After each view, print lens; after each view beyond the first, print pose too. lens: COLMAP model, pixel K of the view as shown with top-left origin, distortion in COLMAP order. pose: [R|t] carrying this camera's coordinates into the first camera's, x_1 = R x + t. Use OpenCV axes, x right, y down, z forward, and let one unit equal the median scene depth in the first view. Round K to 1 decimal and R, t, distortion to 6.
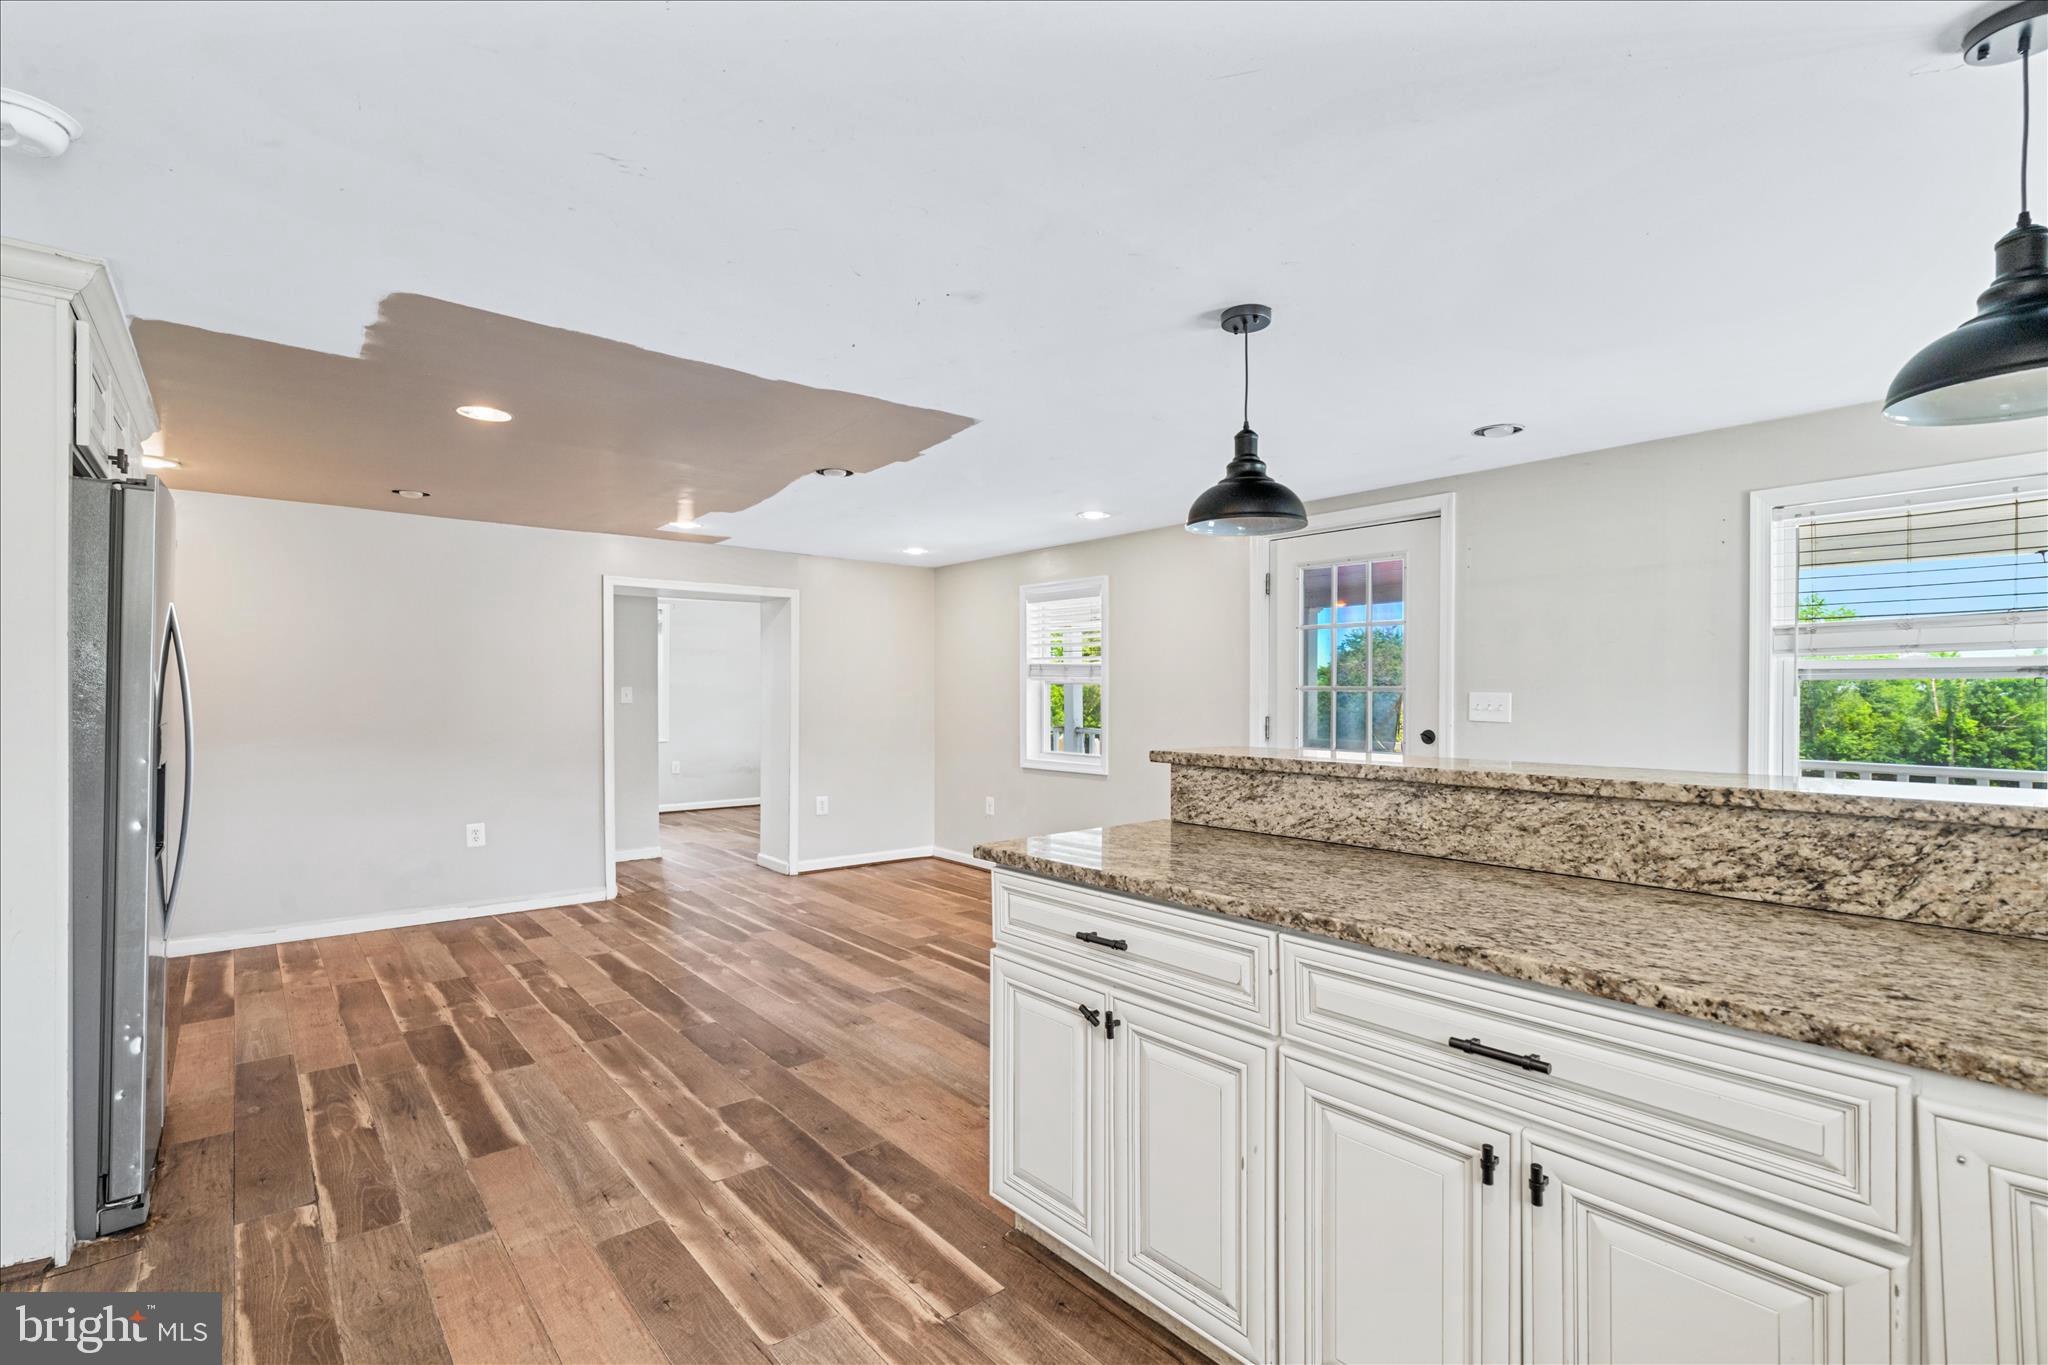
lens RADIAL K [[938.1, 0, 1013.1], [0, 938.1, 704.5], [0, 0, 1]] dist [0.000023, 0.001075]
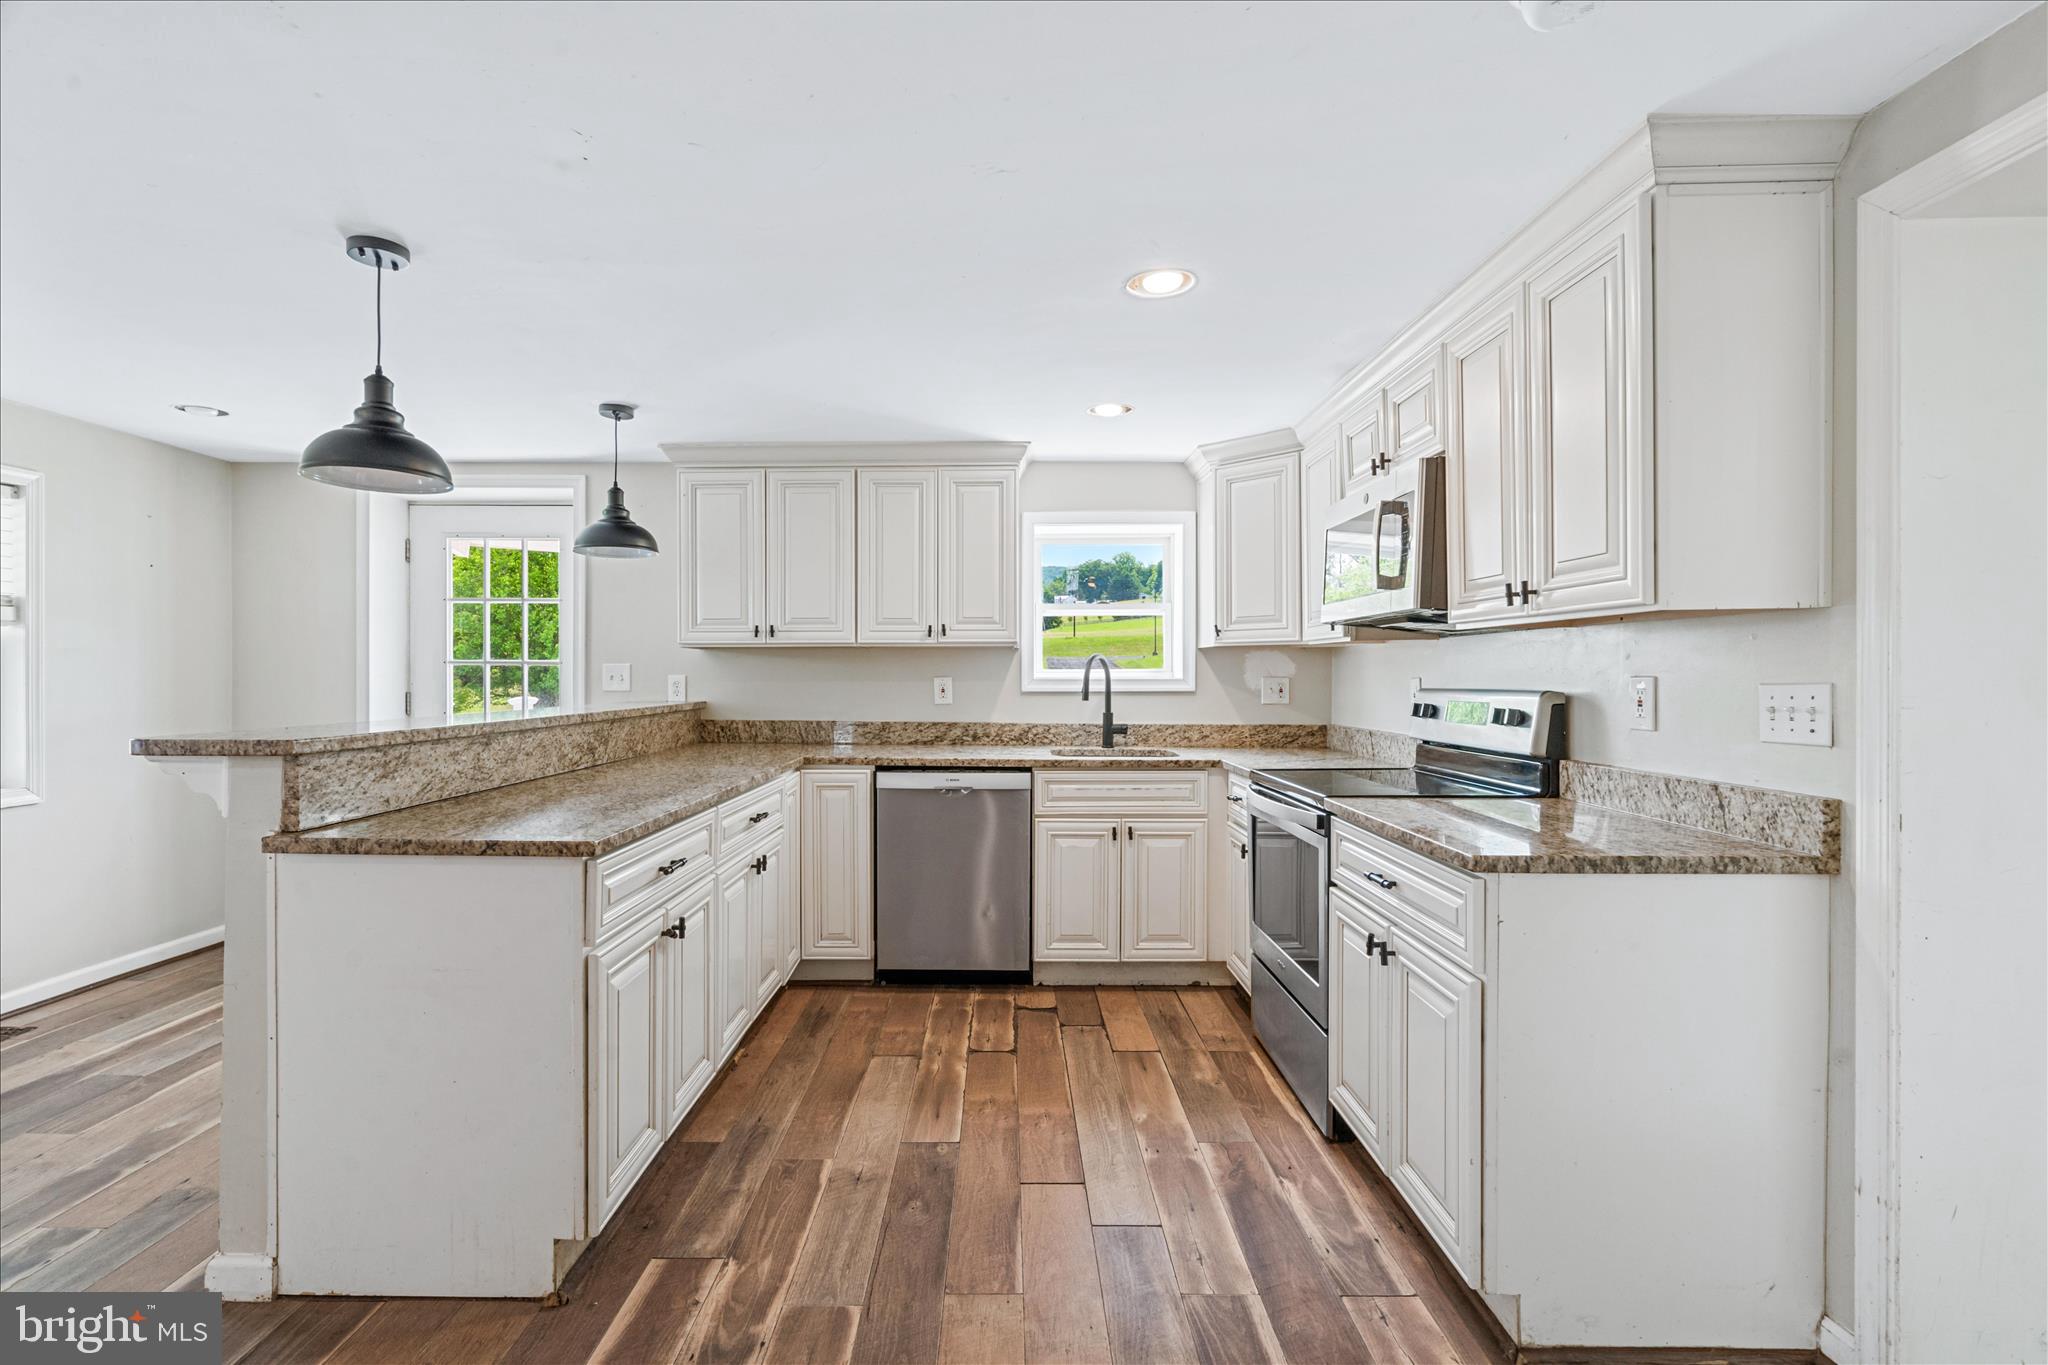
lens RADIAL K [[938.1, 0, 1003.7], [0, 938.1, 680.4], [0, 0, 1]] dist [0.000023, 0.001075]
pose [[-0.768144, -0.006715, 0.640242, -0.724941], [0.004426, 0.999865, 0.015798, -0.006201], [-0.640262, 0.014969, -0.768011, 1.181032]]
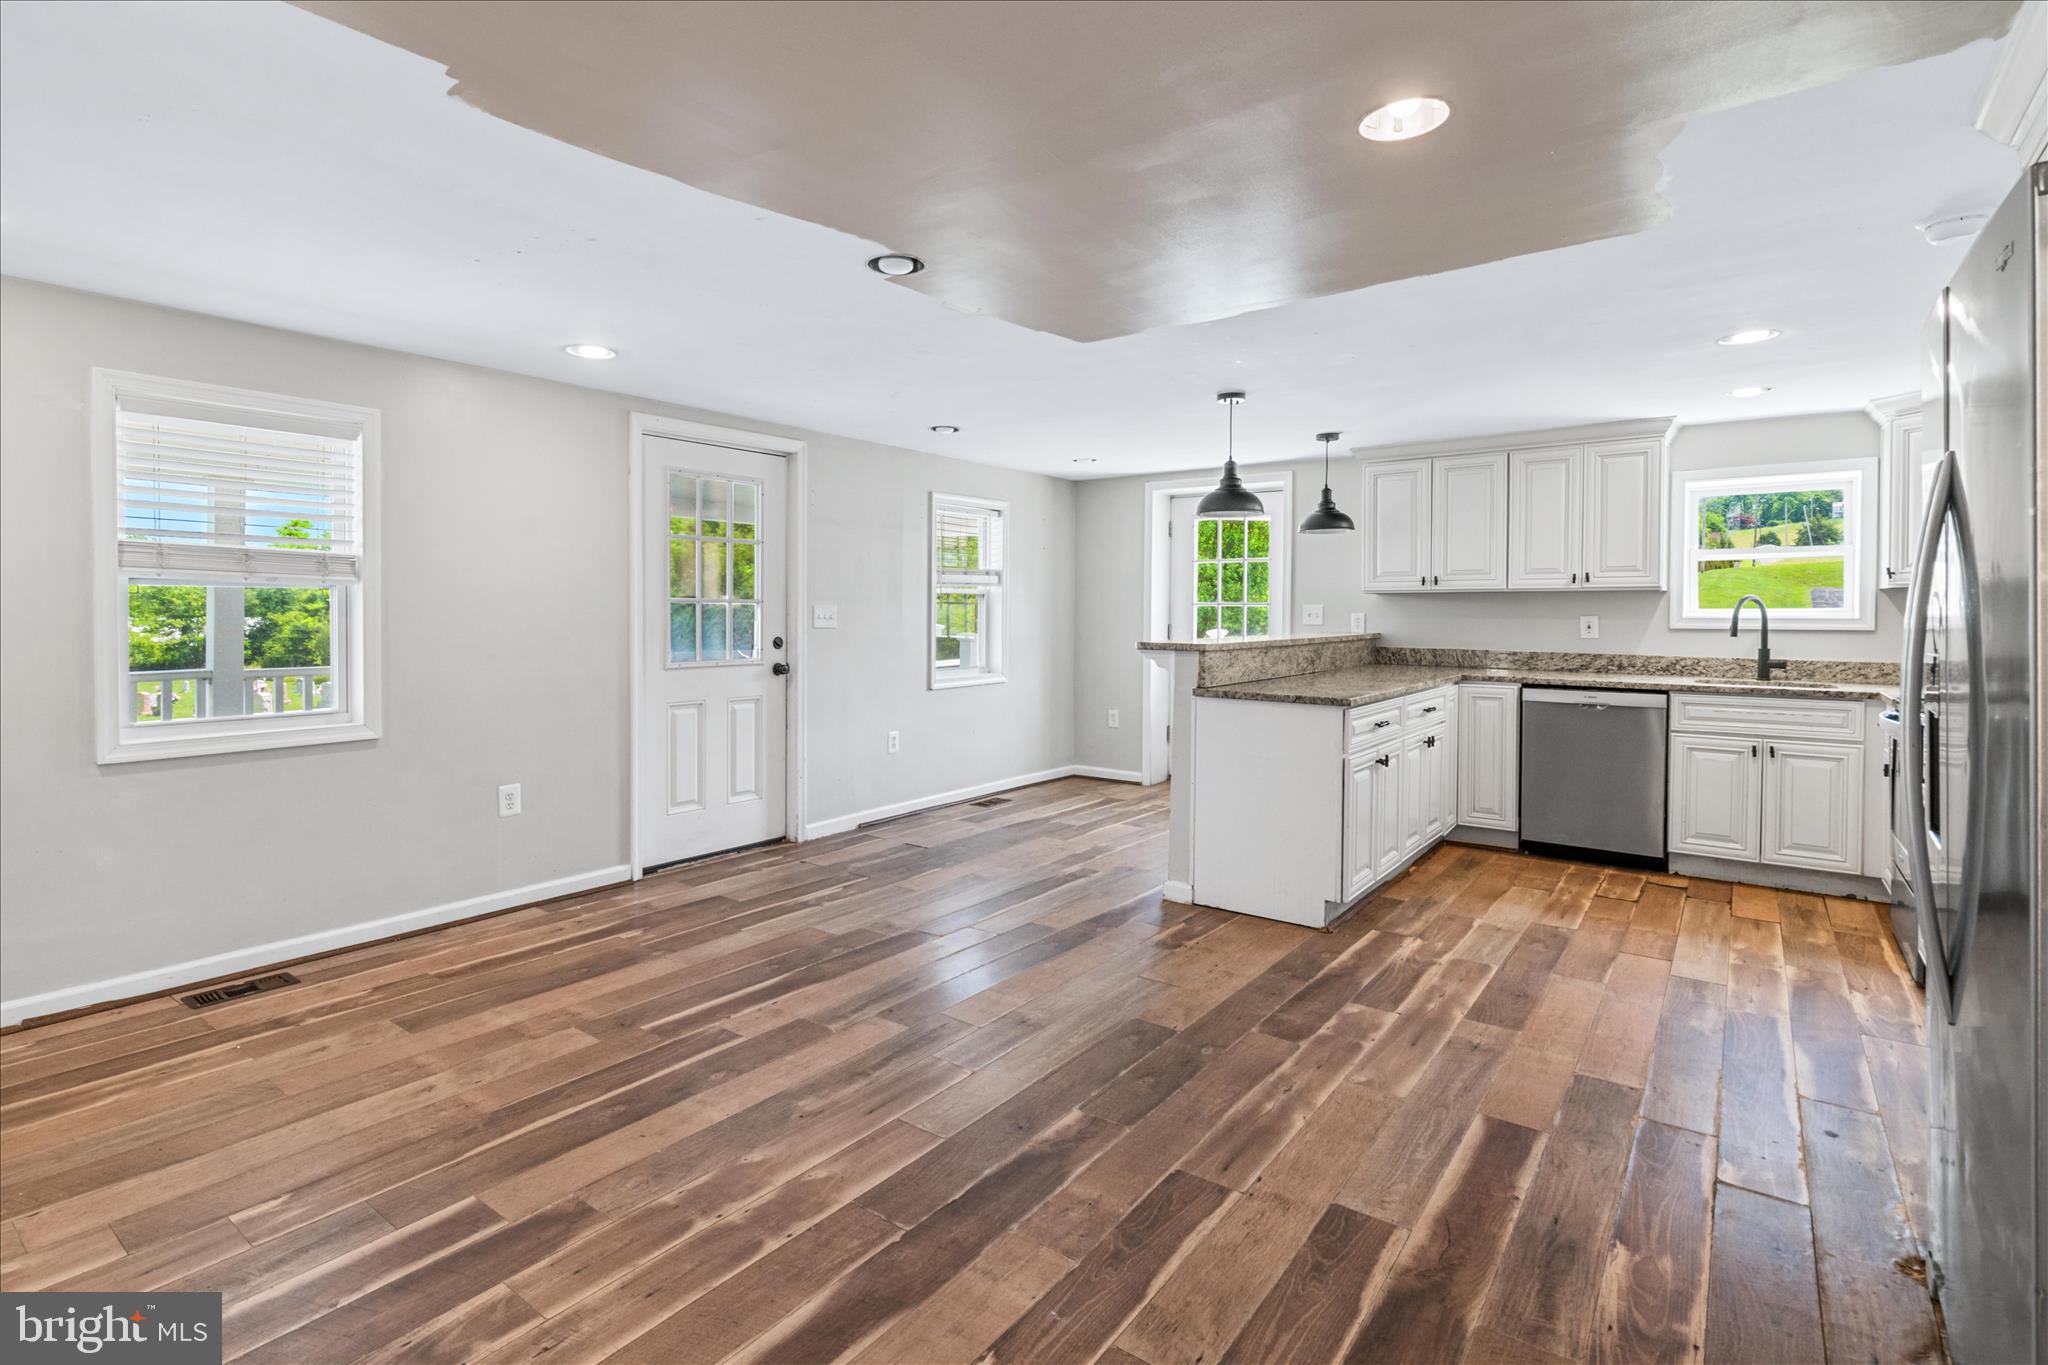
lens RADIAL K [[1000.6, 0, 954.7], [0, 1000.6, 631.4], [0, 0, 1]] dist [-0.005304, 0.002920]
pose [[-0.205116, -0.023380, 0.978458, -1.364138], [0.007831, 0.999643, 0.025528, -0.017402], [-0.978706, 0.012899, -0.204860, 1.714030]]
